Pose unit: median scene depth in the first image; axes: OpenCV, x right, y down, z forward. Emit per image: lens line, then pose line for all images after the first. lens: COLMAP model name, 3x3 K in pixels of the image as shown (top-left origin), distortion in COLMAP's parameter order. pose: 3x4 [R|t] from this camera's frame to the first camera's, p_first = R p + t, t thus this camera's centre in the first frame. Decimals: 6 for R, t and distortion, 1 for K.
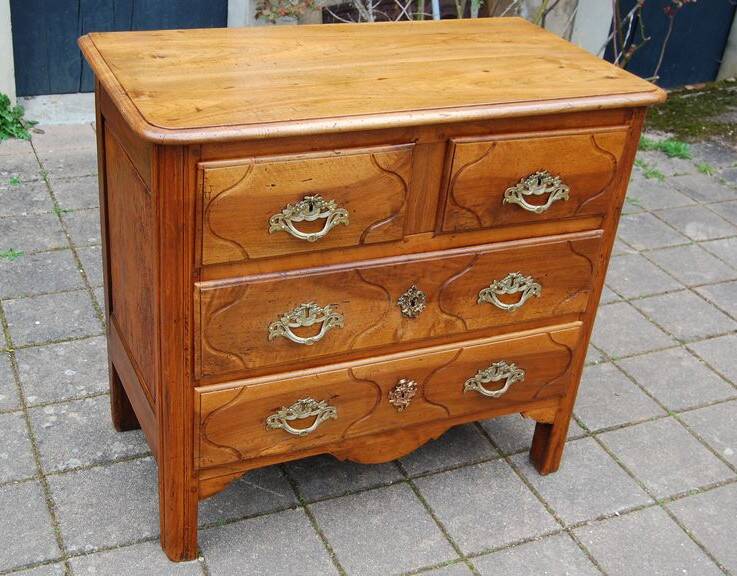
lens RADIAL K [[983.5, 0, 313.8], [0, 983.5, 302.8], [0, 0, 1]] dist [-0.058939, 0.000000]
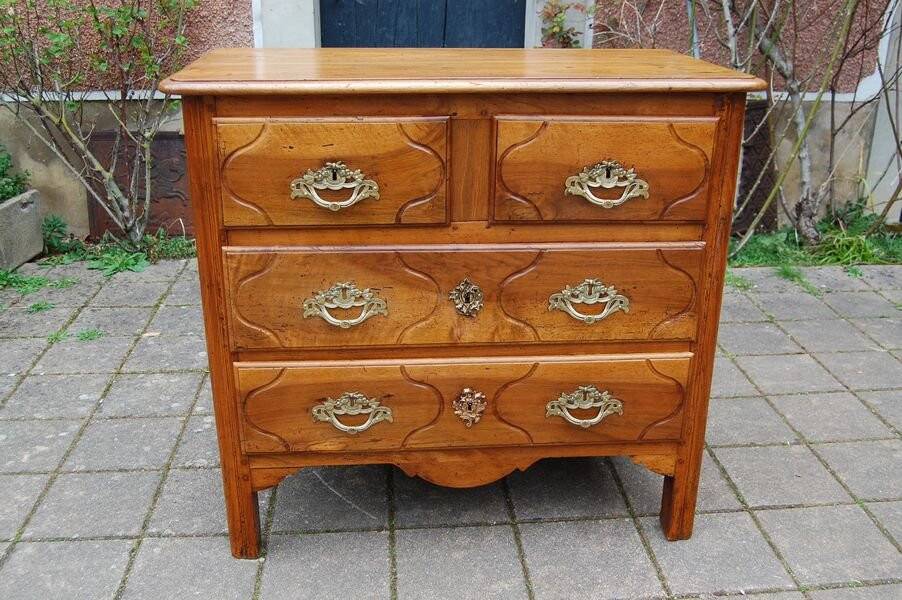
lens RADIAL K [[868.0, 0, 451.3], [0, 868.0, 299.3], [0, 0, 1]] dist [-0.067909, 0.000000]
pose [[0.949429, 0.051602, -0.309713, 0.324013], [-0.107096, 0.980471, -0.164947, 0.131410], [0.295153, 0.189775, 0.936414, 0.208038]]
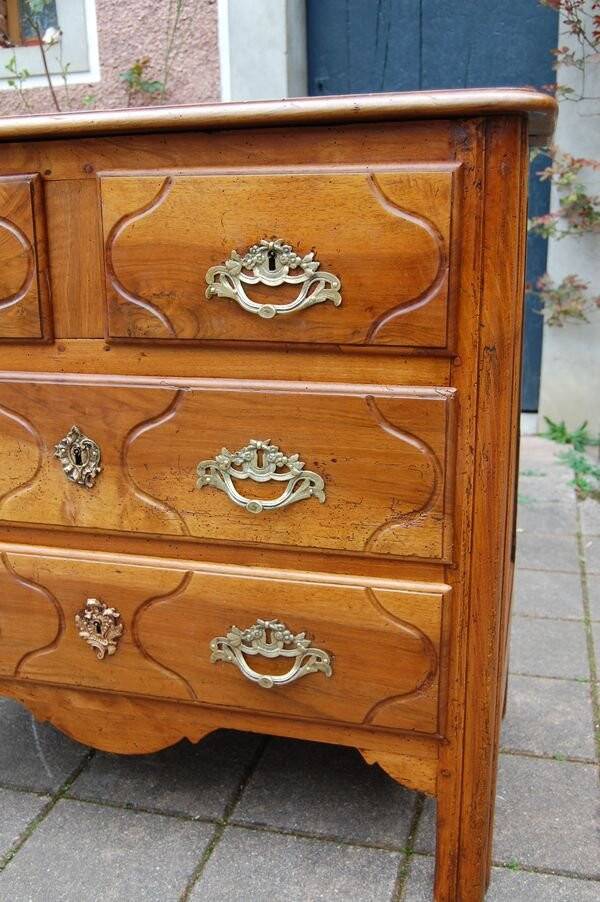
lens RADIAL K [[897.9, 0, 299.4], [0, 897.9, 456.6], [0, 0, 1]] dist [-0.063214, 0.000000]
pose [[0.789223, 0.078735, -0.609038, 0.521137], [-0.251217, 0.946362, -0.203197, 0.074282], [0.560372, 0.313368, 0.766671, 0.612196]]
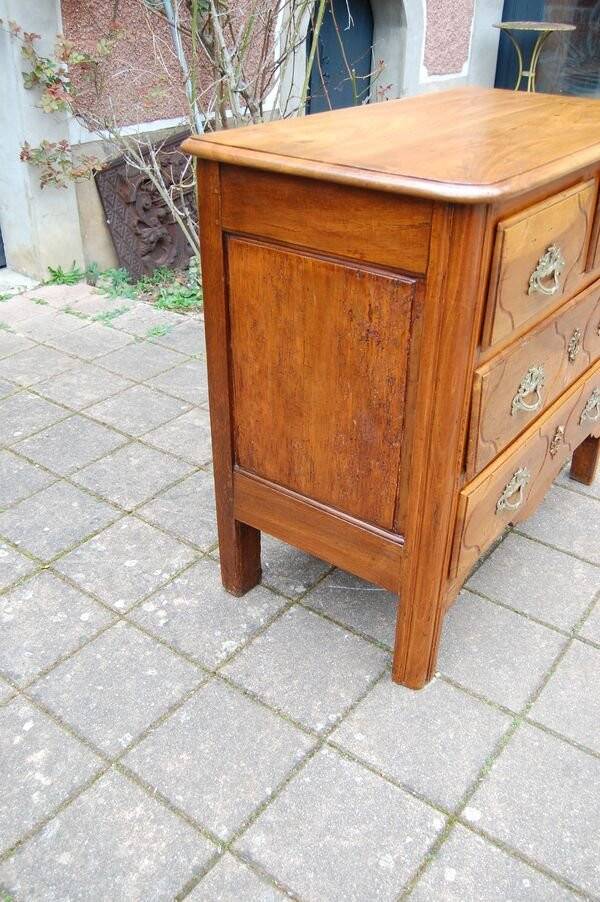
lens RADIAL K [[796.0, 0, 303.2], [0, 796.0, 452.6], [0, 0, 1]] dist [-0.071903, -0.014623]
pose [[0.858845, -0.317470, 0.401992, -0.477652], [0.307011, 0.947234, 0.092149, -0.053997], [-0.410035, 0.044274, 0.910994, 0.354438]]
